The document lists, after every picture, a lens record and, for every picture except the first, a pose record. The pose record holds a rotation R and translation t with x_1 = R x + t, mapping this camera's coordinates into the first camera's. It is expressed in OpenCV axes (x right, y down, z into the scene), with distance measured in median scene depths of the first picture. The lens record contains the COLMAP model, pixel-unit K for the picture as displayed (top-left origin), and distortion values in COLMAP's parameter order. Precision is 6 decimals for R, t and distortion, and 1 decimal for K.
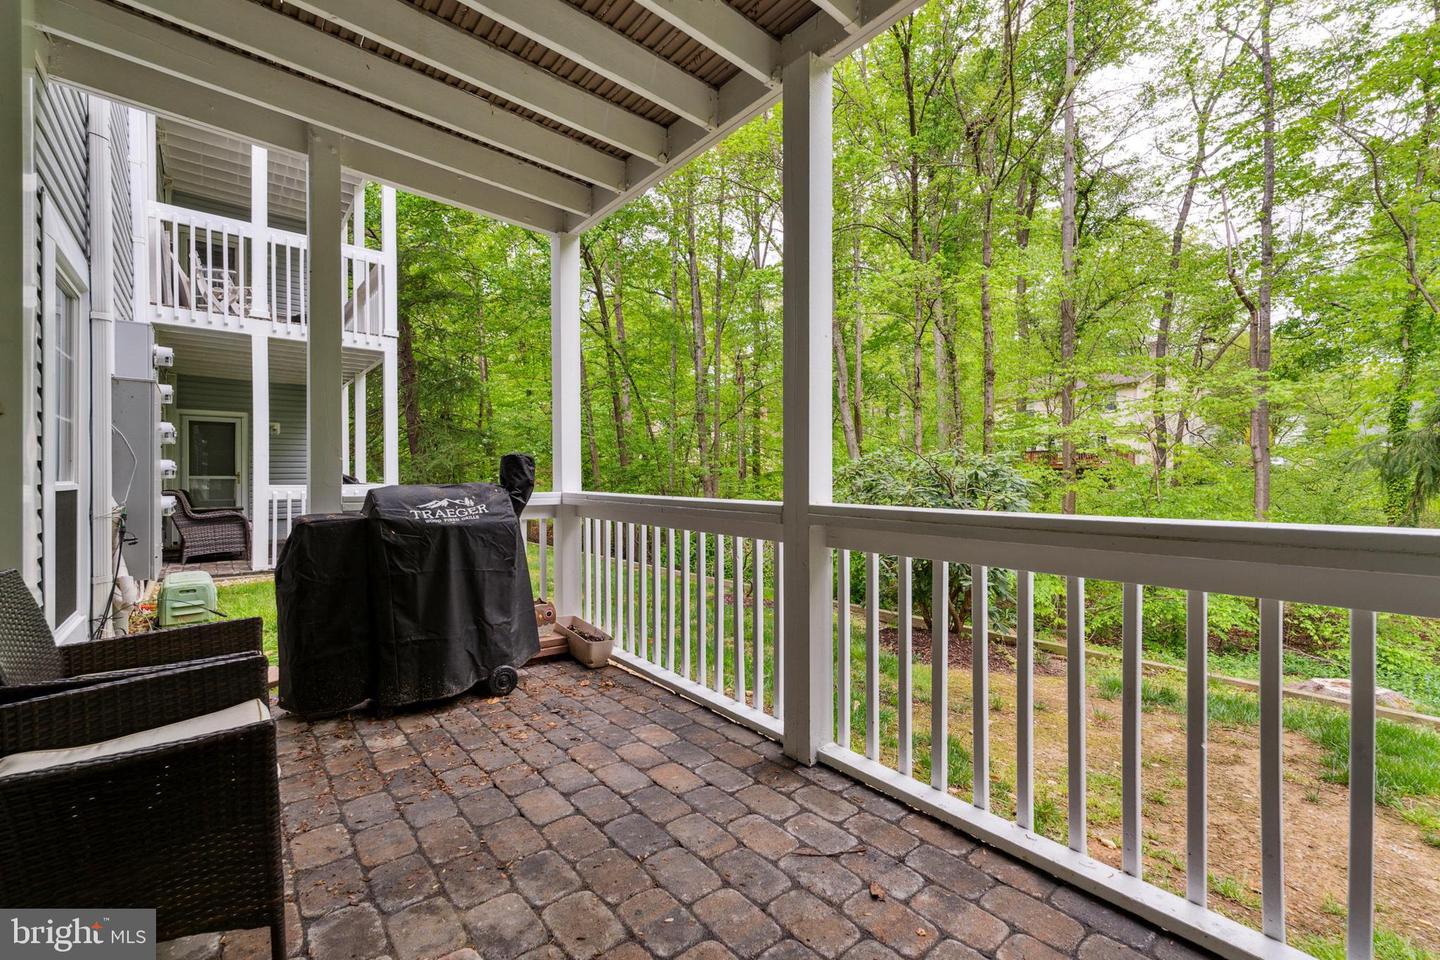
lens RADIAL K [[599.5, 0, 707.3], [0, 599.5, 474.5], [0, 0, 1]] dist [-0.001729, 0.000540]
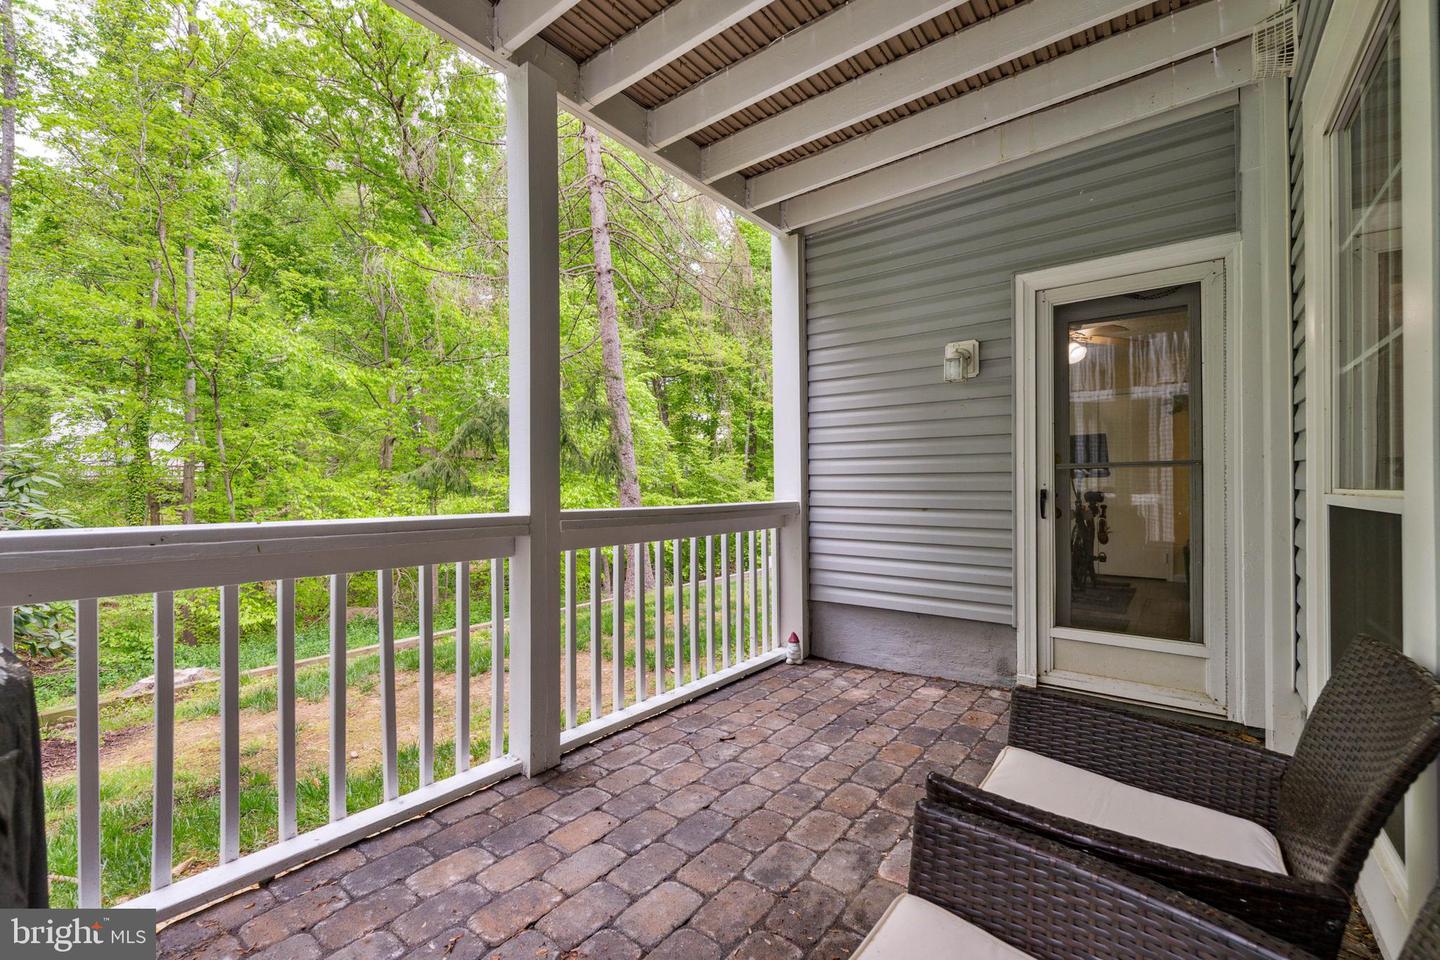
lens RADIAL K [[599.5, 0, 708.3], [0, 599.5, 481.4], [0, 0, 1]] dist [-0.001729, 0.000540]
pose [[-0.199253, 0.000570, 0.979948, -1.078026], [0.003409, 0.999994, 0.000111, -0.014167], [-0.979942, 0.003363, -0.199254, 1.111945]]
